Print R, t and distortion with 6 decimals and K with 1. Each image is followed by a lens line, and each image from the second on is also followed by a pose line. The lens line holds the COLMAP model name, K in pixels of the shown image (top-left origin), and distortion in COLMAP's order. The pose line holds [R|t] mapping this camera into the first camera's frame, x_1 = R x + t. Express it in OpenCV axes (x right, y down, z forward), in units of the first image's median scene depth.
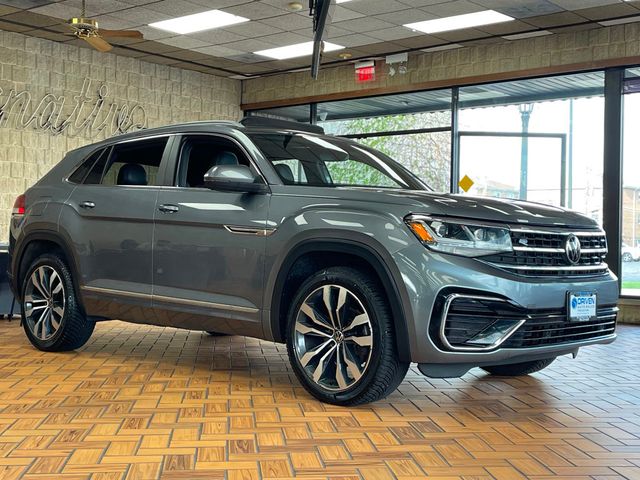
lens RADIAL K [[895.5, 0, 319.0], [0, 895.5, 239.6], [0, 0, 1]] dist [0.096386, 0.000000]
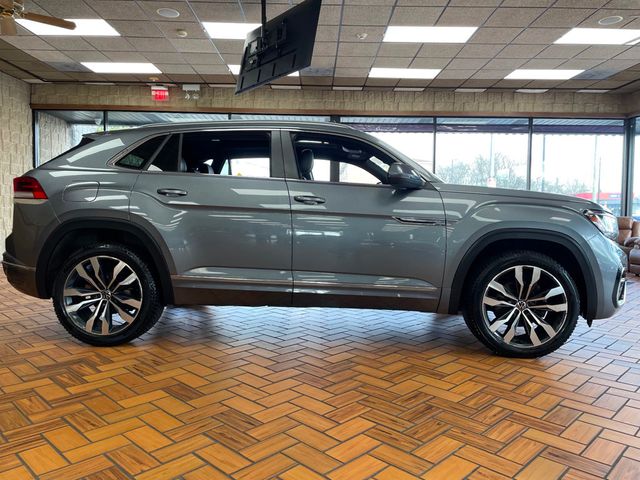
lens RADIAL K [[488.9, 0, 321.0], [0, 488.9, 242.8], [0, 0, 1]] dist [0.013620, -0.004896]
pose [[0.758773, -0.041858, 0.650009, -0.613472], [-0.002446, 0.997743, 0.067106, -0.025297], [-0.651350, -0.052508, 0.756958, 0.631053]]
